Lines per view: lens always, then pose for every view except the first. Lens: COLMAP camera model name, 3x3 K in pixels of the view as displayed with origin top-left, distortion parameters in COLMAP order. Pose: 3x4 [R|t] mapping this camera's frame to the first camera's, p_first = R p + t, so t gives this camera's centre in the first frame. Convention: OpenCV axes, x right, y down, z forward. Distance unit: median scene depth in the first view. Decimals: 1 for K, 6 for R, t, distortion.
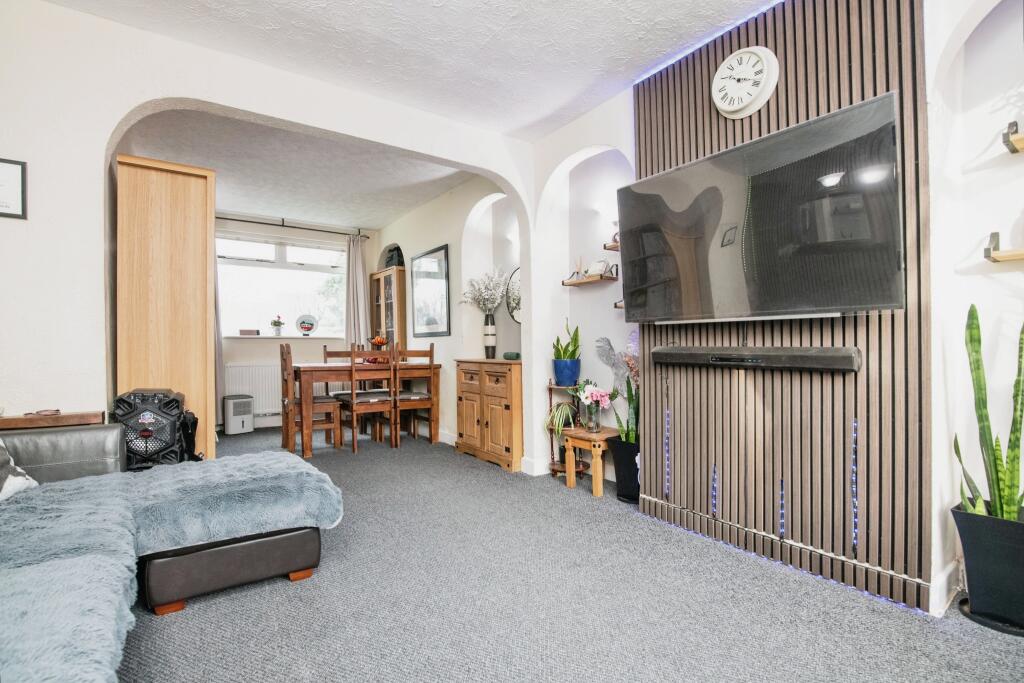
lens RADIAL K [[478.3, 0, 543.8], [0, 478.3, 343.1], [0, 0, 1]] dist [0.000141, 0.000350]
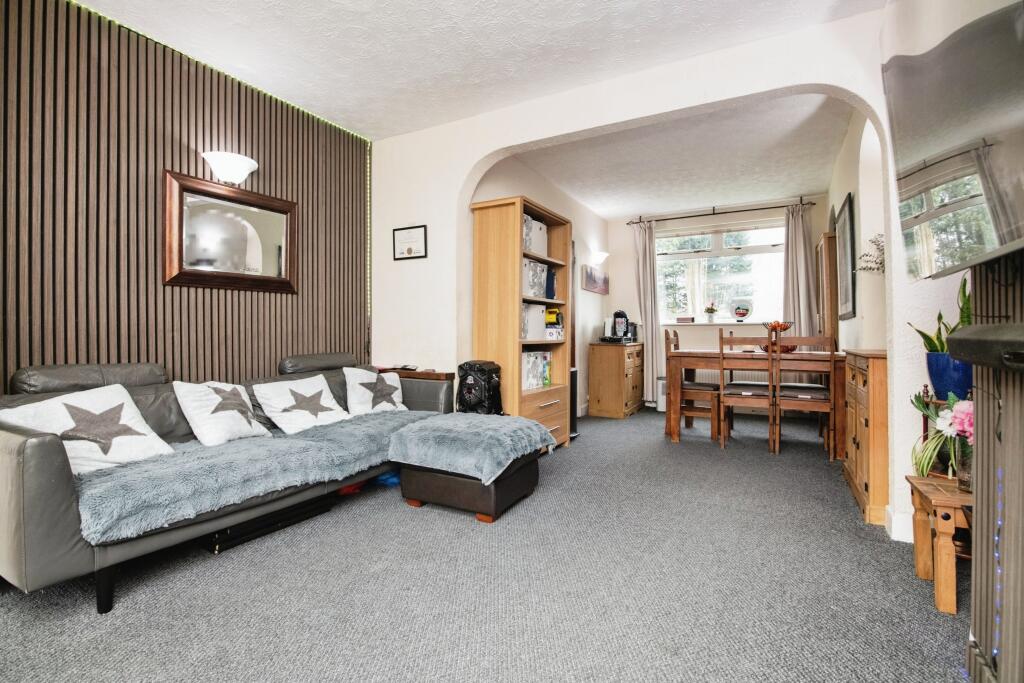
lens RADIAL K [[496.0, 0, 528.3], [0, 496.0, 327.7], [0, 0, 1]] dist [-0.018266, 0.000641]
pose [[0.416164, -0.012392, -0.909205, 0.277147], [0.005151, 0.999923, -0.011271, 0.006584], [0.909275, 0.000007, 0.416196, 0.234899]]
